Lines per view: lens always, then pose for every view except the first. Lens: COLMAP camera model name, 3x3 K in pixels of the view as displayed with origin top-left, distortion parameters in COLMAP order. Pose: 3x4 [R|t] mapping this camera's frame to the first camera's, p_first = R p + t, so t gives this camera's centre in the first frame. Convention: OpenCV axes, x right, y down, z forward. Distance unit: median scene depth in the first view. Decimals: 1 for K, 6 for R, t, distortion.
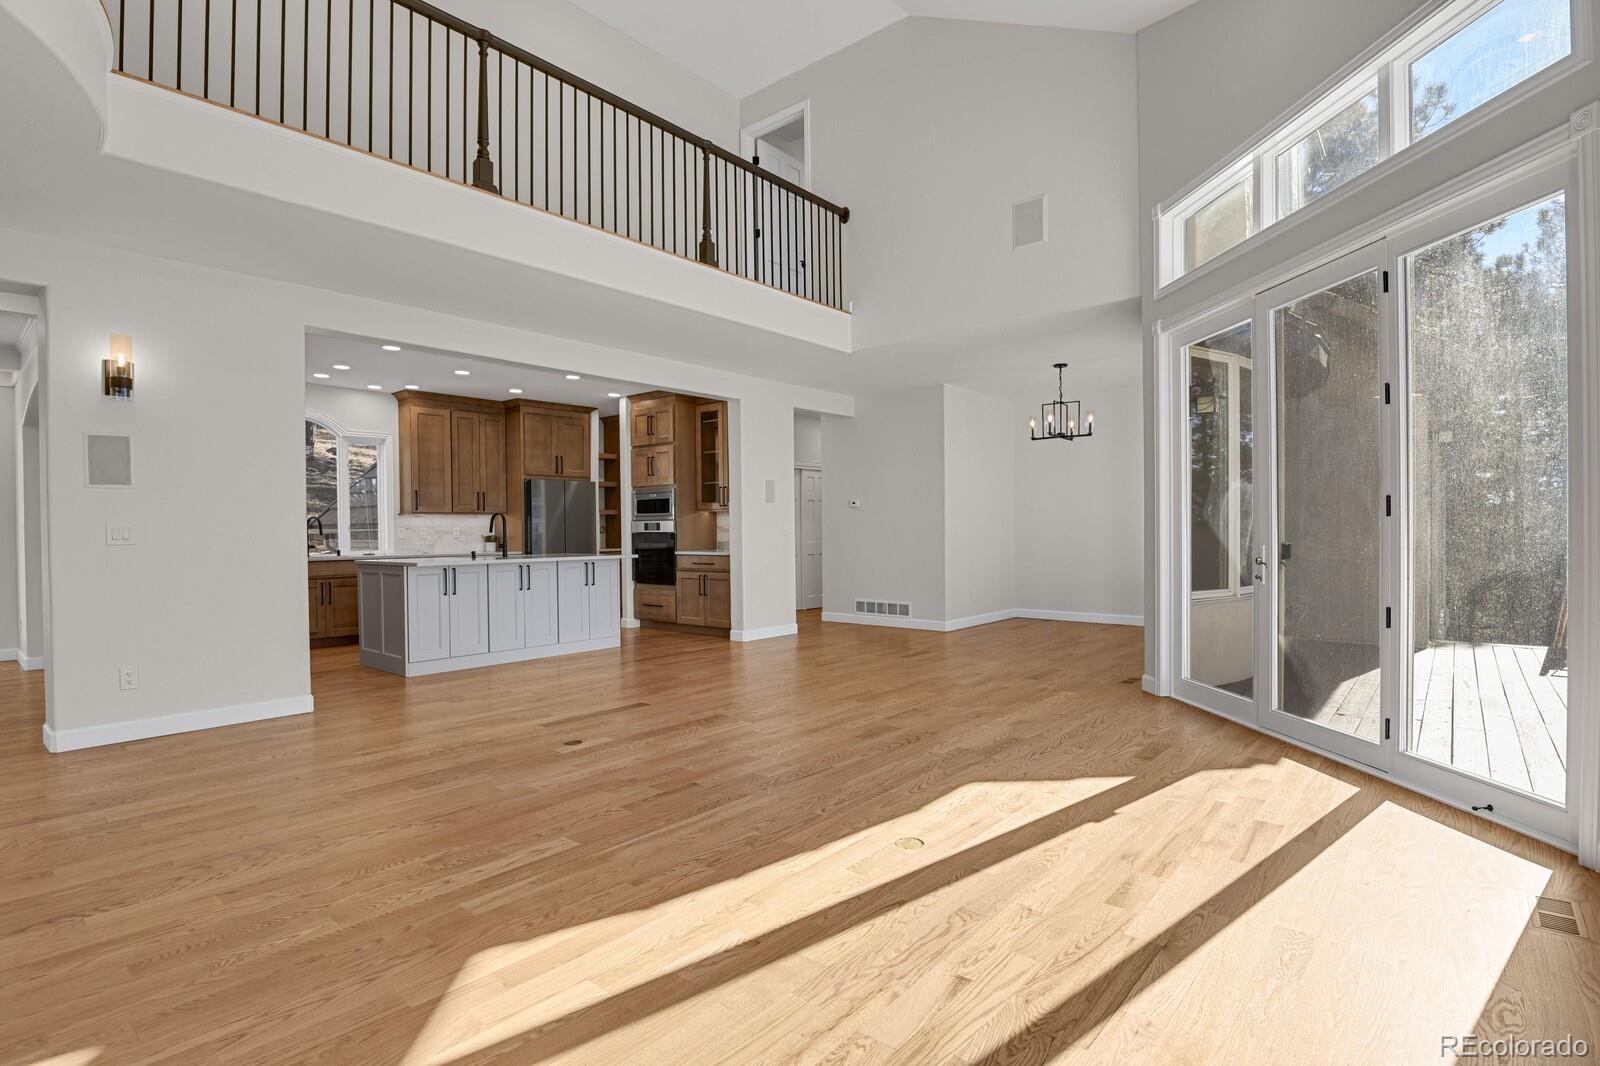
lens RADIAL K [[791.1, 0, 811.1], [0, 791.1, 531.4], [0, 0, 1]] dist [-0.028018, -0.002346]
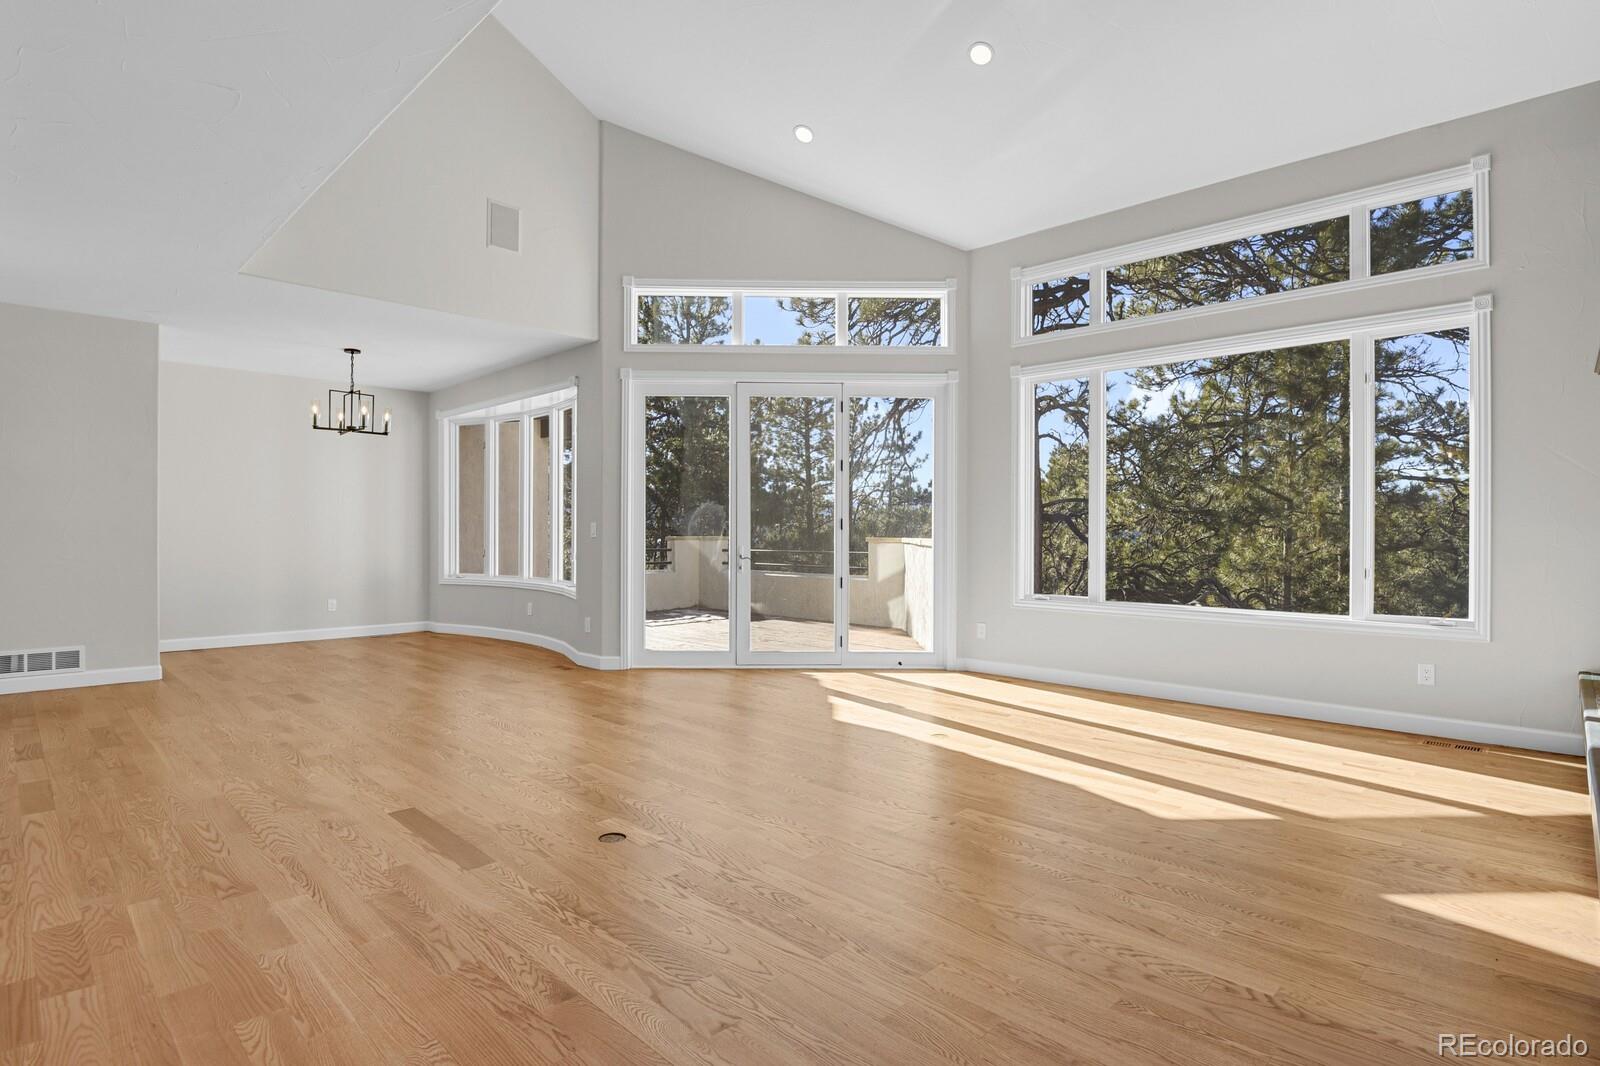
lens RADIAL K [[791.1, 0, 812.7], [0, 791.1, 538.1], [0, 0, 1]] dist [-0.028018, -0.002346]
pose [[0.063452, 0.004481, 0.997975, -0.521392], [-0.003308, 0.999985, -0.004280, 0.003413], [-0.997979, -0.003030, 0.063466, 0.412989]]
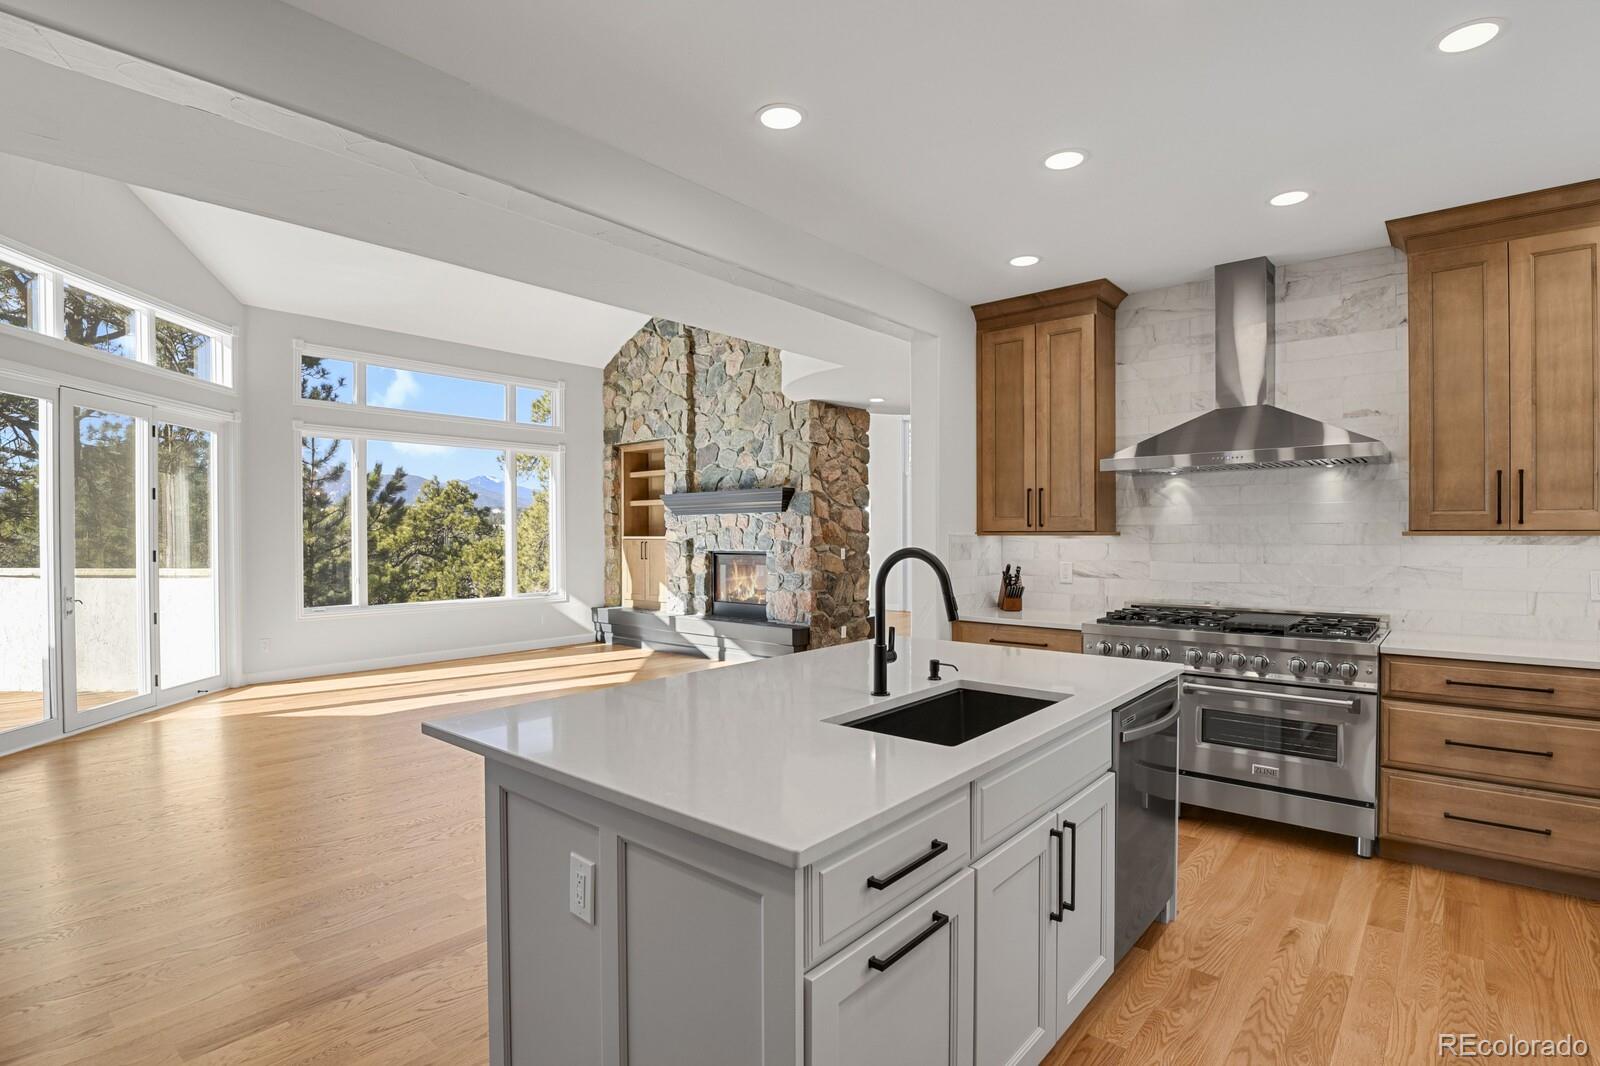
lens RADIAL K [[791.1, 0, 788.8], [0, 791.1, 529.8], [0, 0, 1]] dist [-0.028018, -0.002346]
pose [[-0.999668, 0.016023, 0.020196, -0.327248], [0.016017, 0.999872, -0.000458, -0.031178], [-0.020201, -0.000134, -0.999796, 1.198418]]
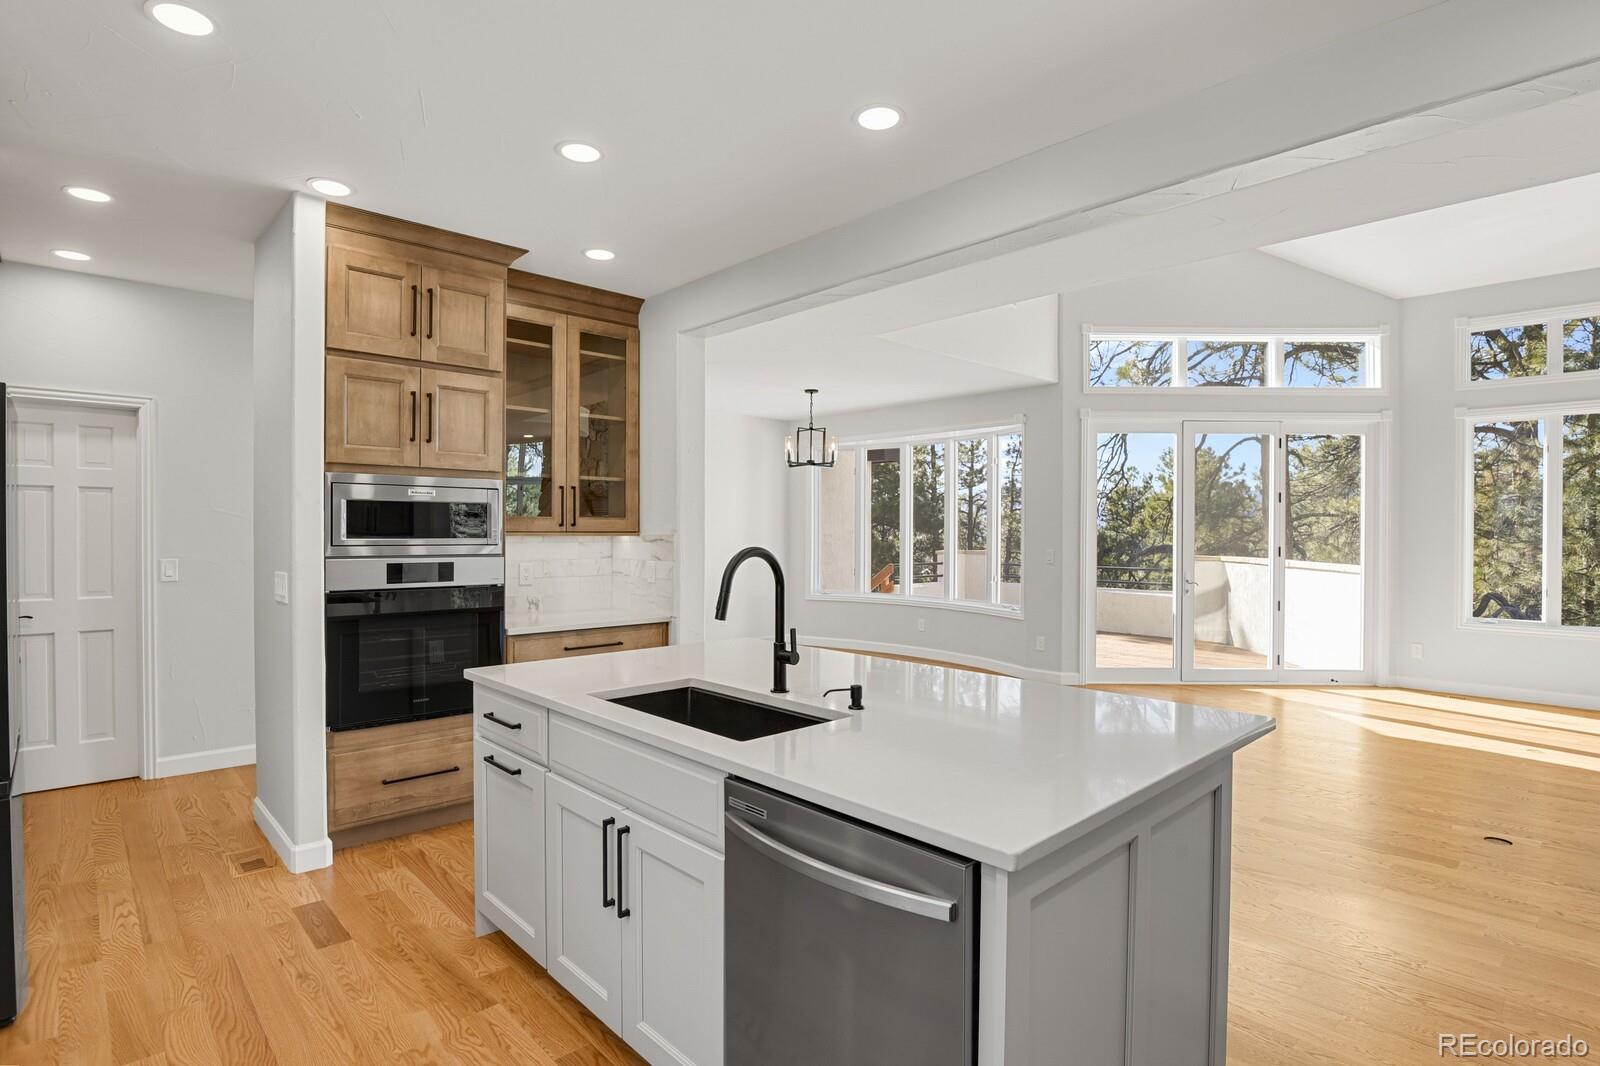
lens RADIAL K [[791.1, 0, 813.2], [0, 791.1, 534.9], [0, 0, 1]] dist [-0.028018, -0.002346]
pose [[0.115582, 0.006964, 0.993274, -0.636439], [-0.004572, 0.999969, -0.006479, -0.026021], [-0.993287, -0.003792, 0.115610, 0.864724]]
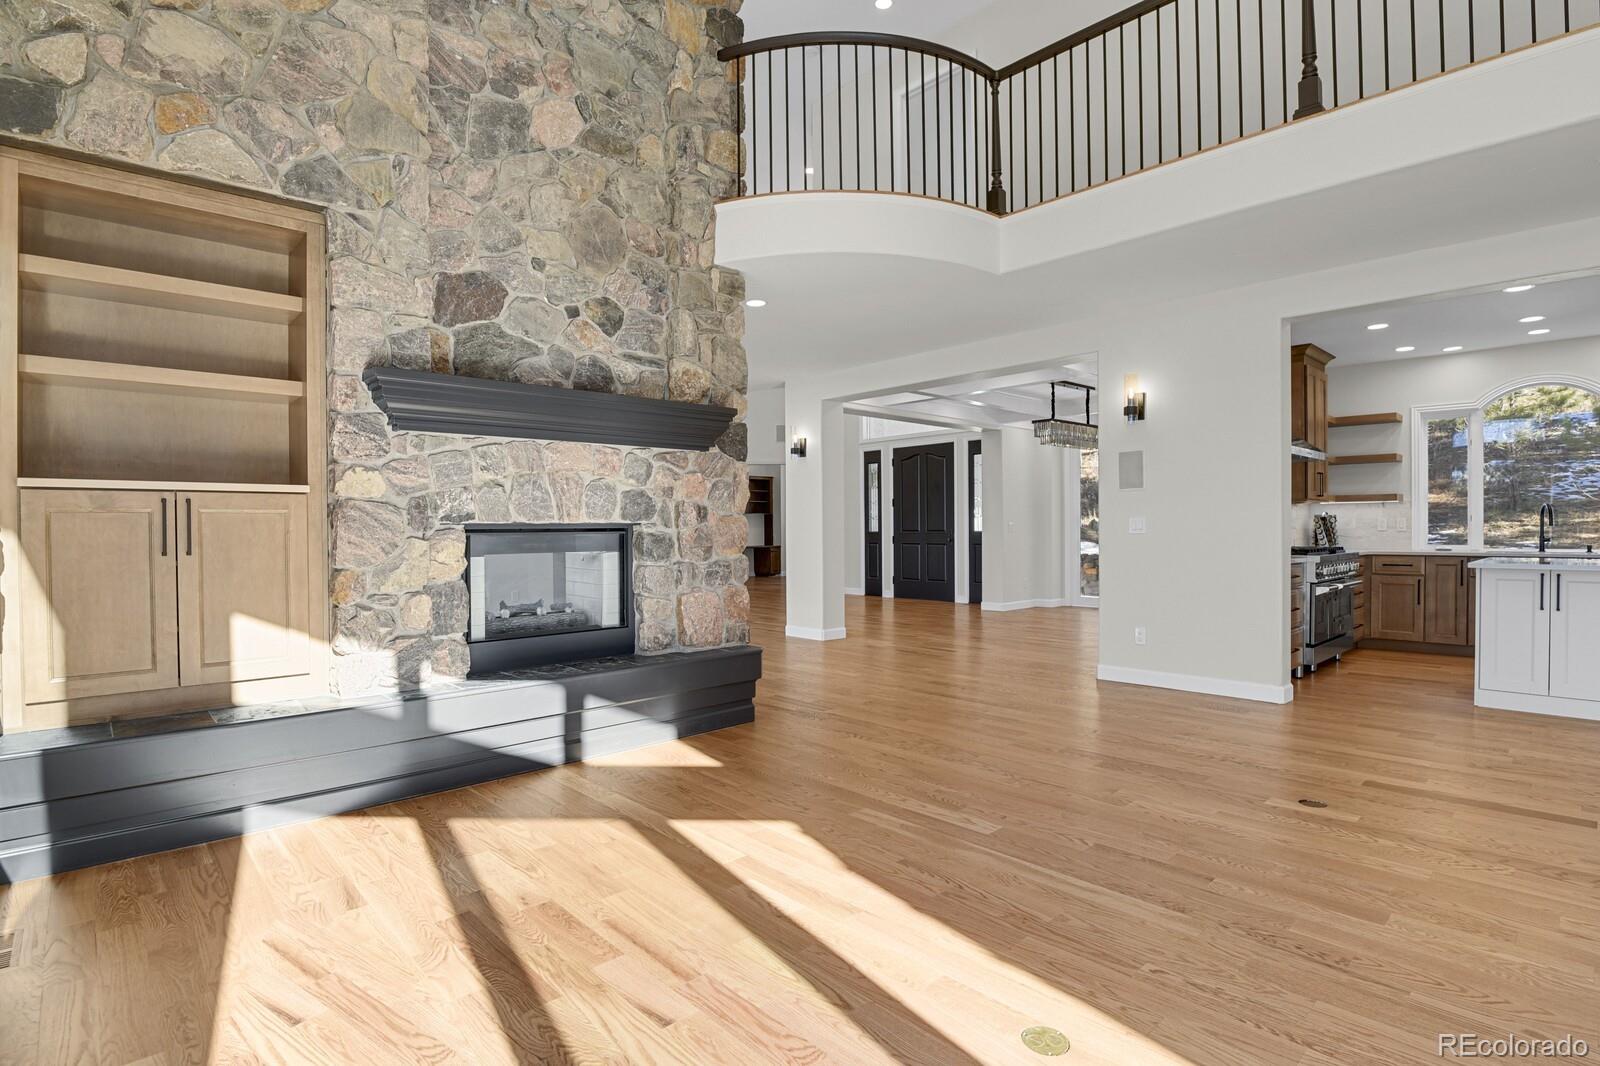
lens RADIAL K [[791.1, 0, 803.5], [0, 791.1, 541.4], [0, 0, 1]] dist [-0.028018, -0.002346]
pose [[-0.116655, 0.029725, -0.992728, 0.267443], [0.004091, 0.999558, 0.029449, -0.006243], [0.993164, -0.000626, -0.116725, 0.315133]]
